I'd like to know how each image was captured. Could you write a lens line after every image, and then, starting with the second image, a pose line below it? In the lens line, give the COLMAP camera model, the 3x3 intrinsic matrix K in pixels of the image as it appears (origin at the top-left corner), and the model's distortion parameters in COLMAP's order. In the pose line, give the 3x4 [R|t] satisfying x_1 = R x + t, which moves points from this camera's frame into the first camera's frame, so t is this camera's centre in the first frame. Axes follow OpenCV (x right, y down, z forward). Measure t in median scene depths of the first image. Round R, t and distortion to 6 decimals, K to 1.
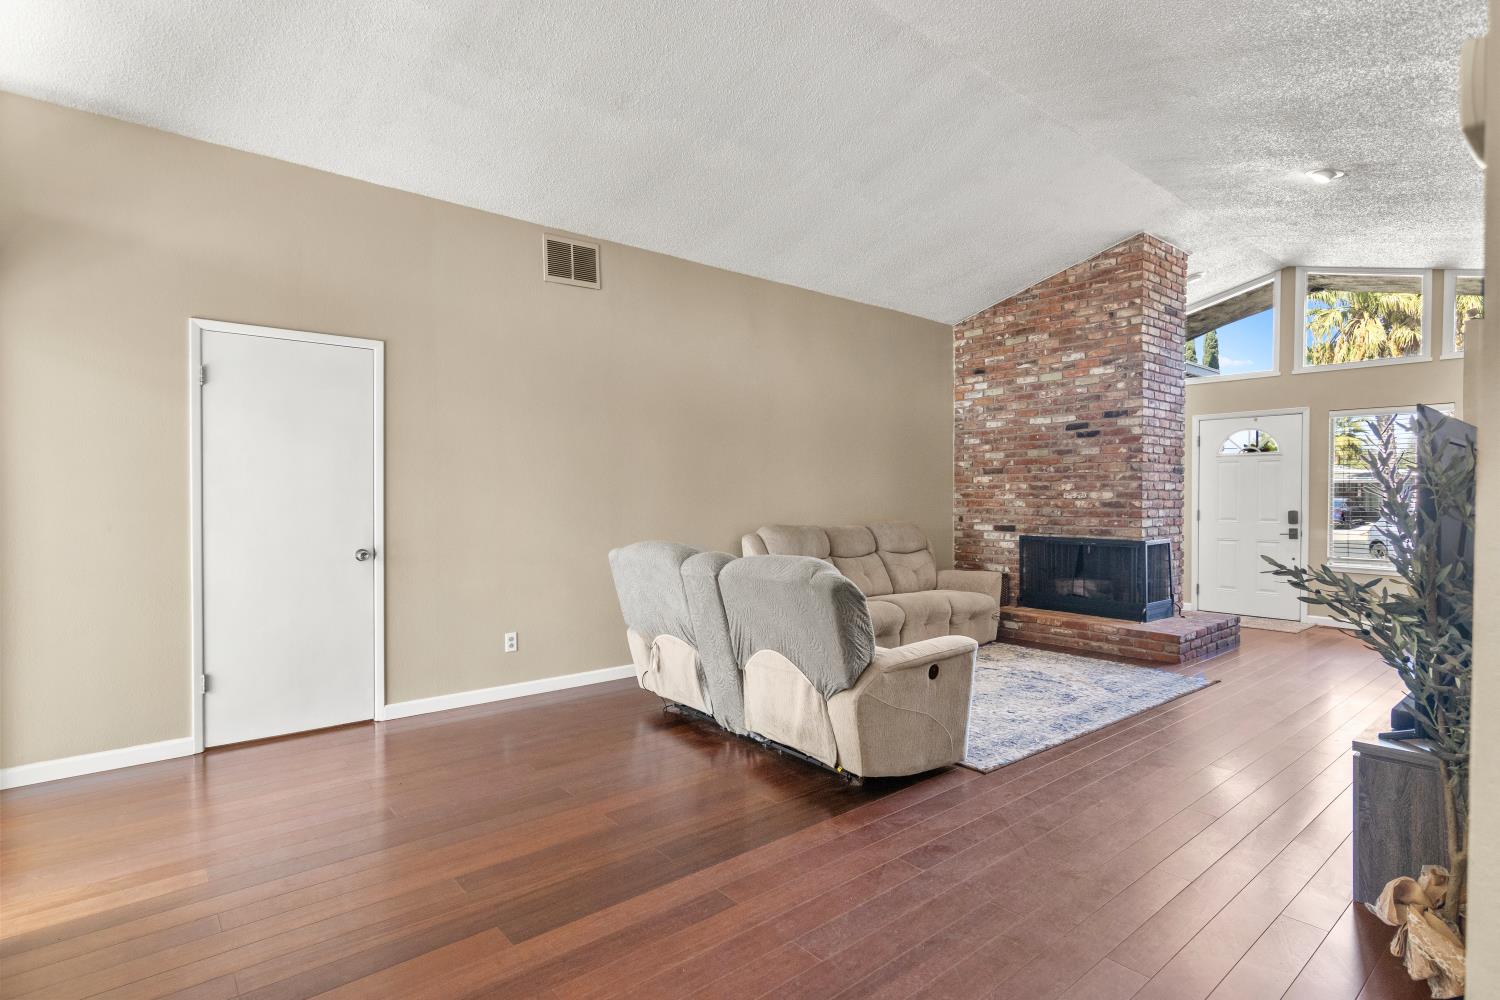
lens RADIAL K [[757.5, 0, 750.0], [0, 757.5, 500.0], [0, 0, 1]] dist [0.002843, 0.000868]
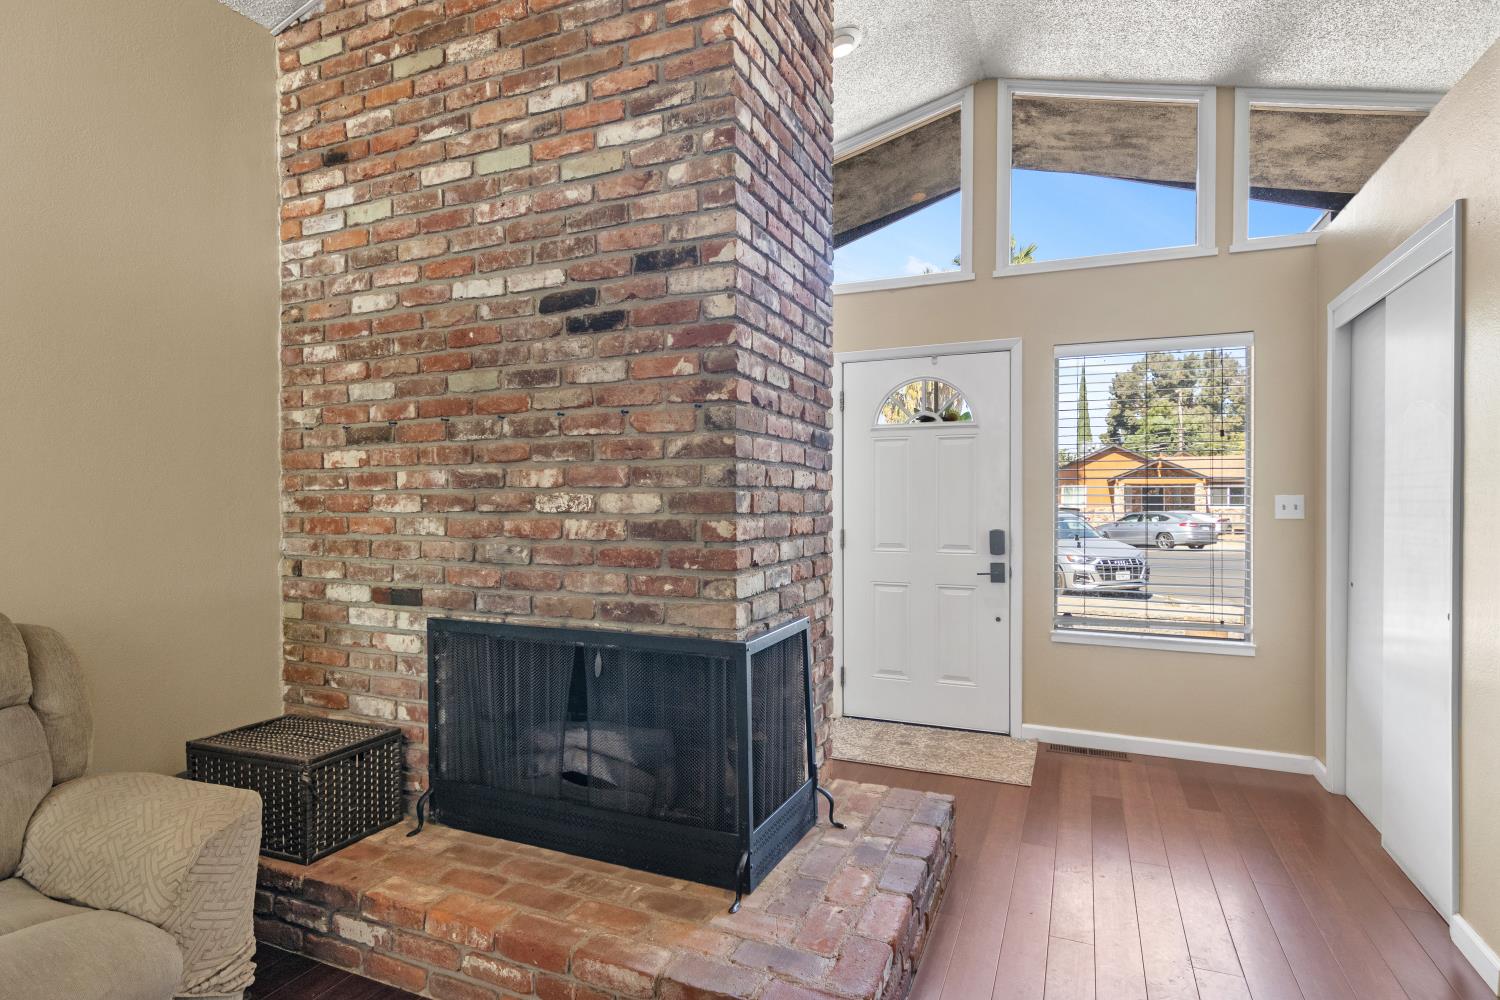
lens RADIAL K [[772.8, 0, 744.4], [0, 772.8, 490.8], [0, 0, 1]] dist [-0.003187, 0.000623]
pose [[0.898781, 0.003292, 0.438386, 0.342496], [0.005416, 0.999812, -0.018611, -0.004718], [-0.438365, 0.019101, 0.898594, 0.638781]]
